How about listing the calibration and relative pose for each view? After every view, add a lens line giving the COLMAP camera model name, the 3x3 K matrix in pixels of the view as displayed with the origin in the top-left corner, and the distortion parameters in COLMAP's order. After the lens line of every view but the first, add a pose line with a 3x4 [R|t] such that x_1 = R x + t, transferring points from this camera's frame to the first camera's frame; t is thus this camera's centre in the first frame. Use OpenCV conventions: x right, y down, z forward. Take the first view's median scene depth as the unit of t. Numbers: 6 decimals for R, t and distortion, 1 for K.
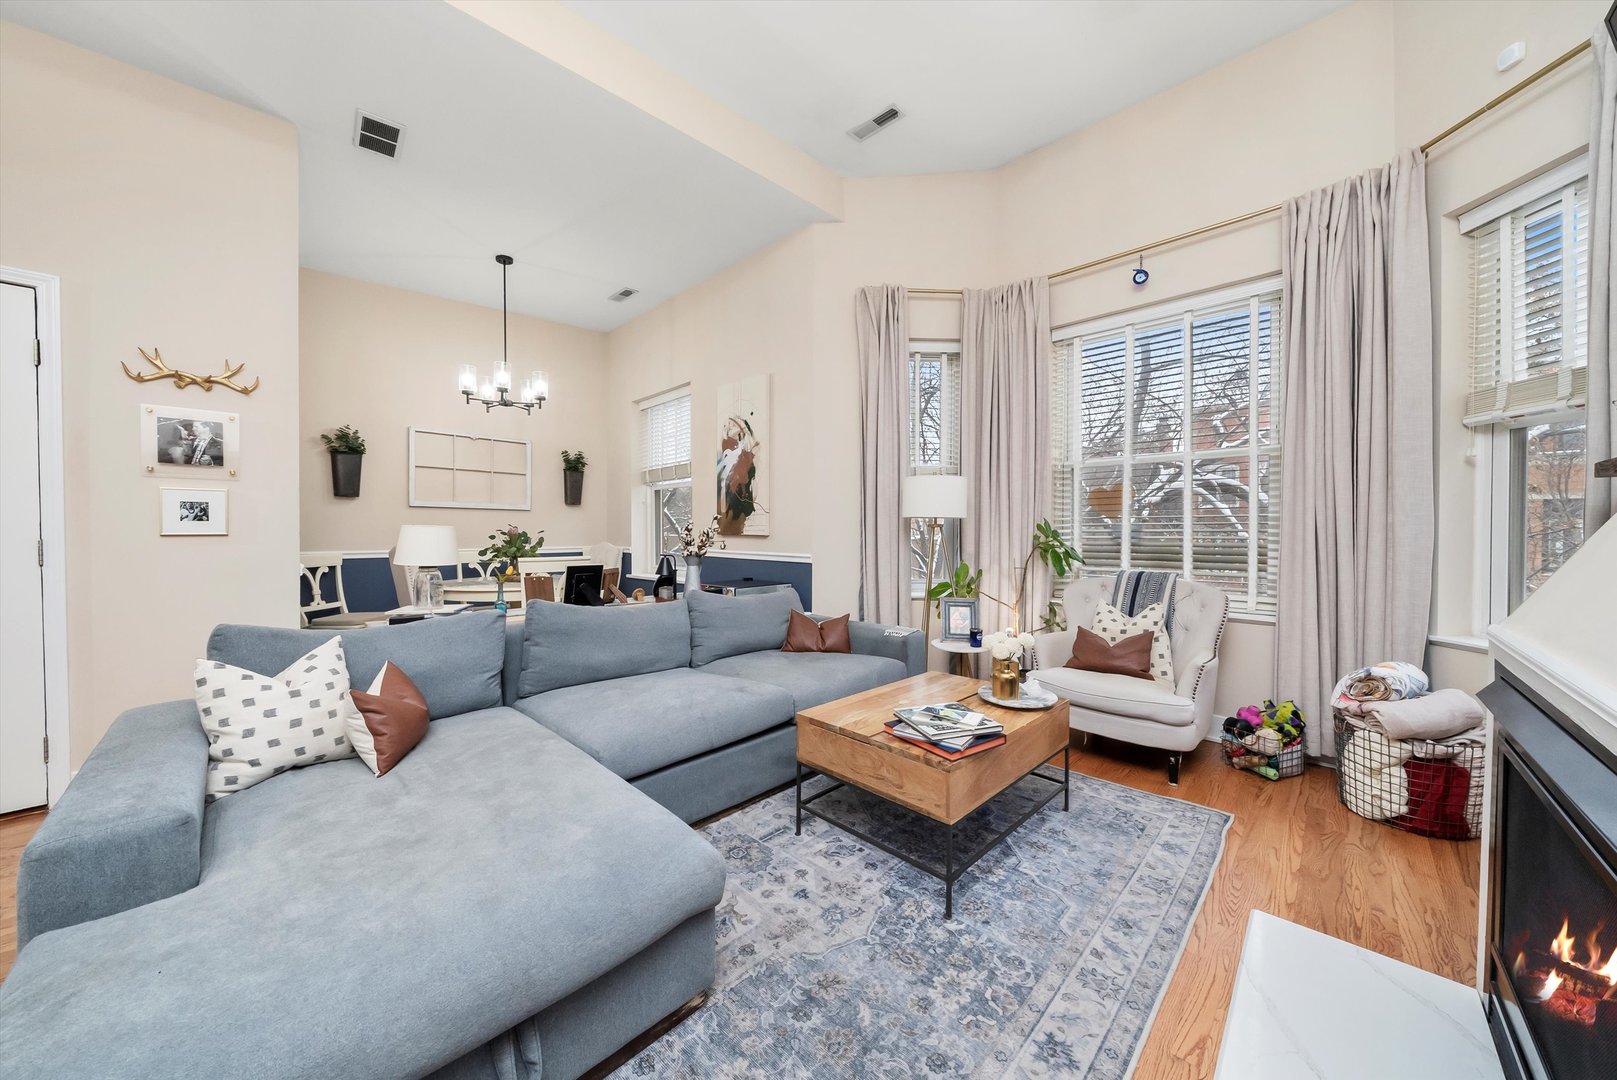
lens RADIAL K [[571.9, 0, 823.5], [0, 571.9, 533.9], [0, 0, 1]] dist [-0.010613, -0.000115]
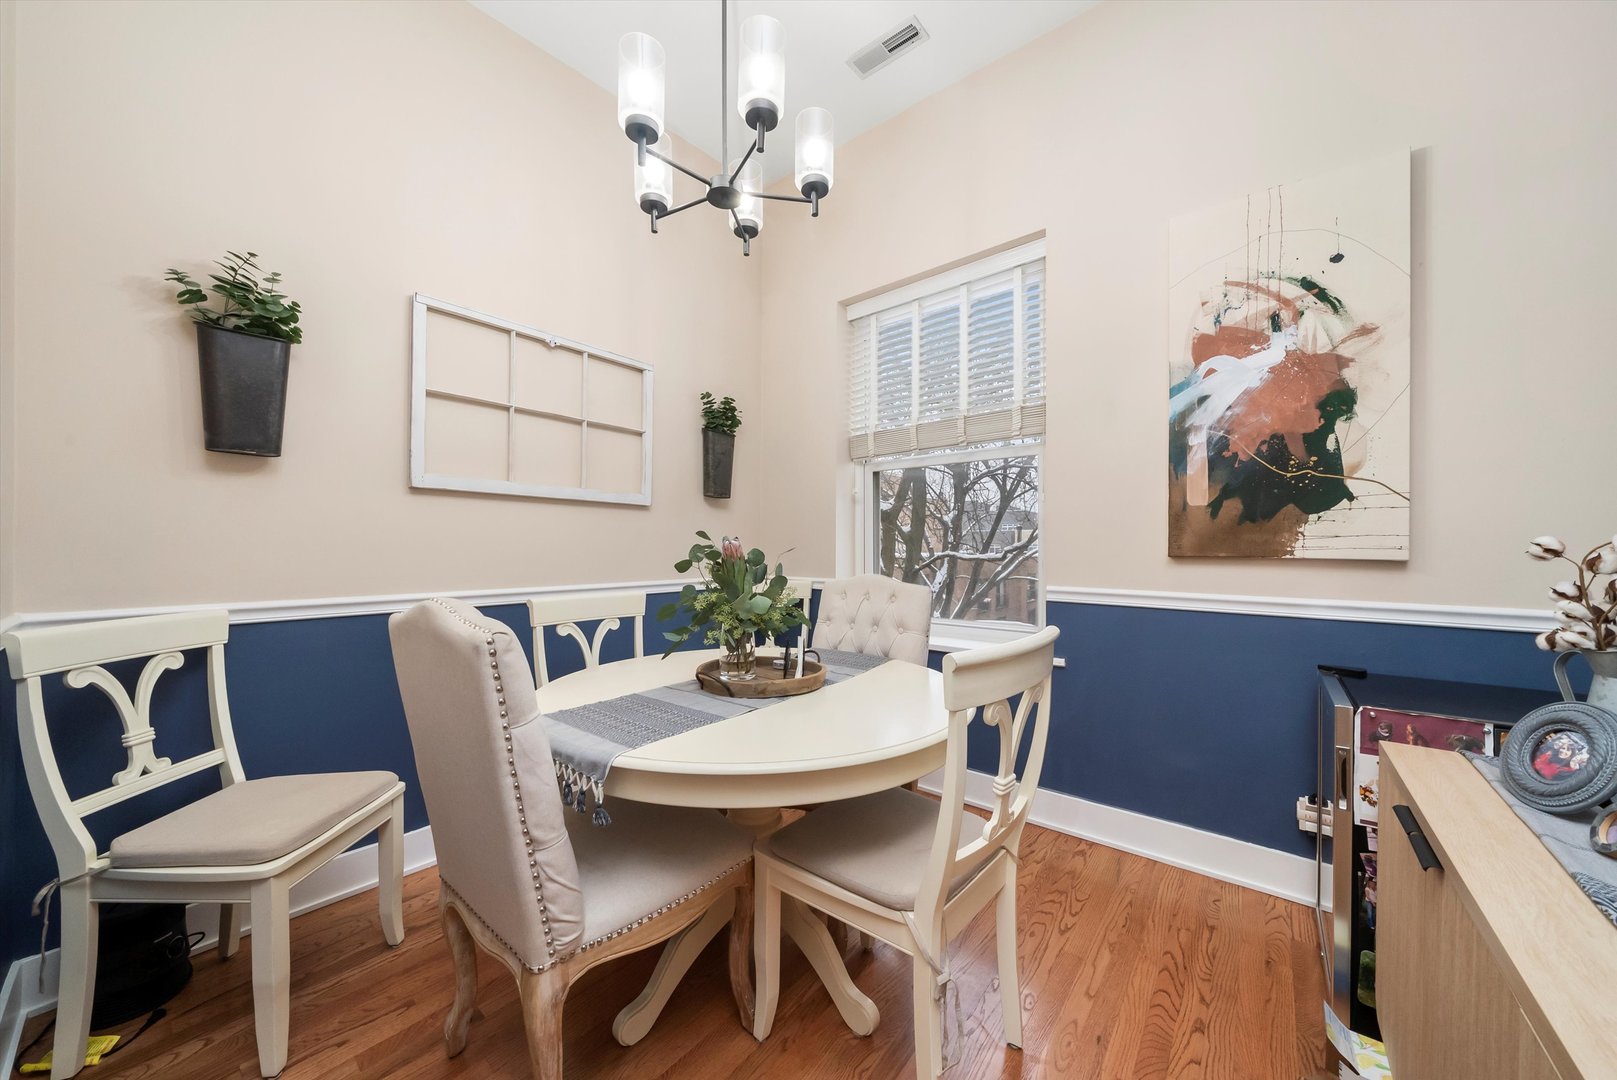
lens RADIAL K [[560.1, 0, 800.9], [0, 560.1, 543.4], [0, 0, 1]] dist [-0.003312, -0.000107]
pose [[0.997026, 0.002425, 0.077033, -0.515417], [-0.001409, 0.999911, -0.013240, -0.003514], [-0.077058, 0.013092, 0.996941, 0.620299]]
